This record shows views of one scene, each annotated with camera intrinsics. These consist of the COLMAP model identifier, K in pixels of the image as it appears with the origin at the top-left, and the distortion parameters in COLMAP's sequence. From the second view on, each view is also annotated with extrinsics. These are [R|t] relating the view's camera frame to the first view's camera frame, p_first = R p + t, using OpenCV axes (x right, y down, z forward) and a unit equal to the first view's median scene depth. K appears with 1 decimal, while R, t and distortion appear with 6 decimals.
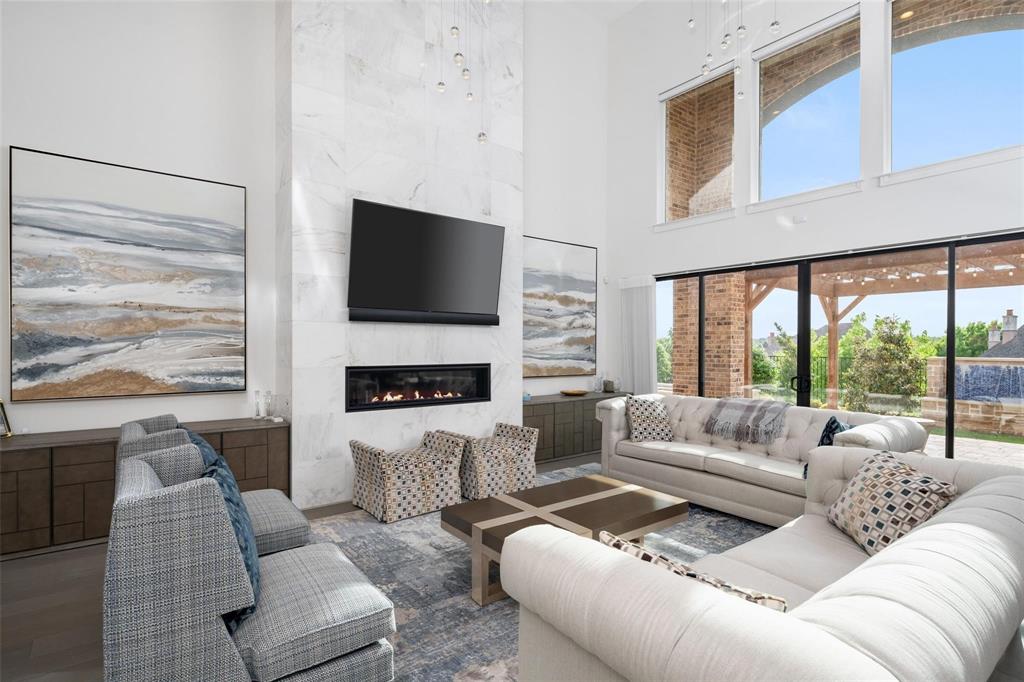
lens RADIAL K [[499.5, 0, 504.8], [0, 499.5, 348.8], [0, 0, 1]] dist [0.001900, -0.000216]
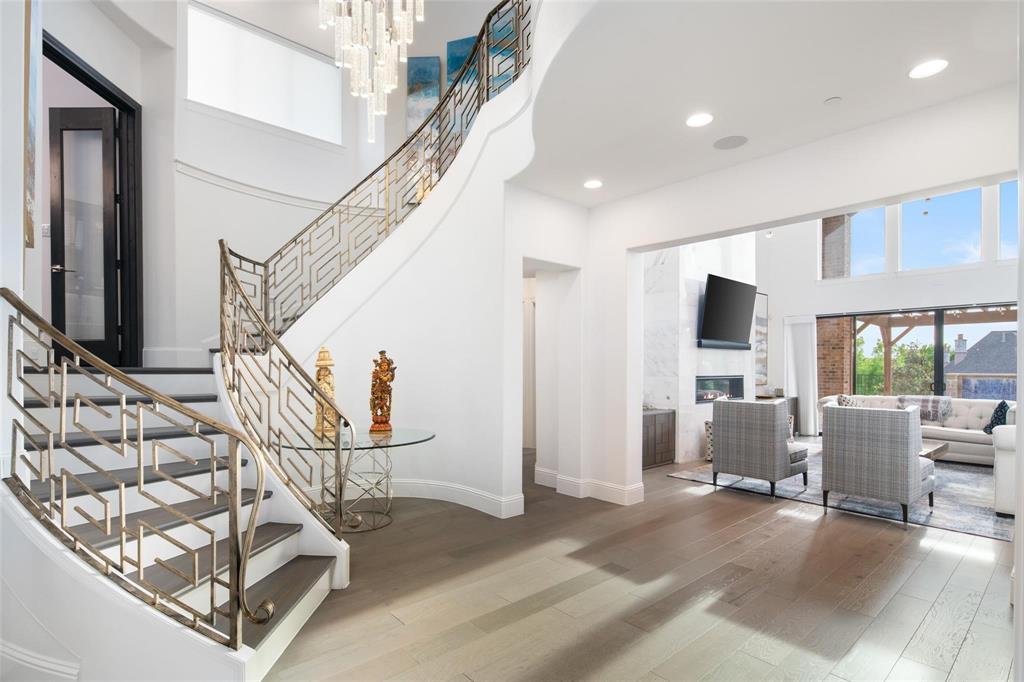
lens RADIAL K [[499.5, 0, 515.5], [0, 499.5, 369.9], [0, 0, 1]] dist [0.001900, -0.000216]
pose [[0.997270, -0.002290, 0.073803, -0.898915], [0.002455, 0.999995, -0.002145, 0.016779], [-0.073798, 0.002321, 0.997271, -0.499987]]
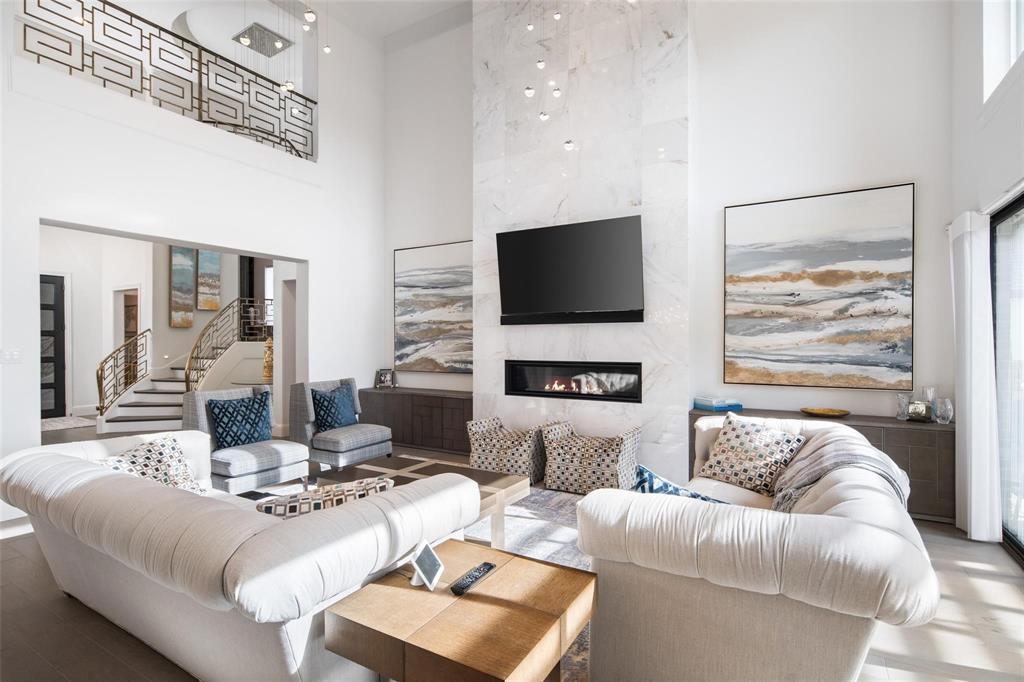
lens RADIAL K [[499.5, 0, 517.5], [0, 499.5, 341.6], [0, 0, 1]] dist [0.001900, -0.000216]
pose [[0.383758, -0.005403, -0.923418, 0.802117], [-0.004016, 0.999964, -0.007520, -0.002524], [0.923425, 0.006594, 0.383722, 0.463081]]
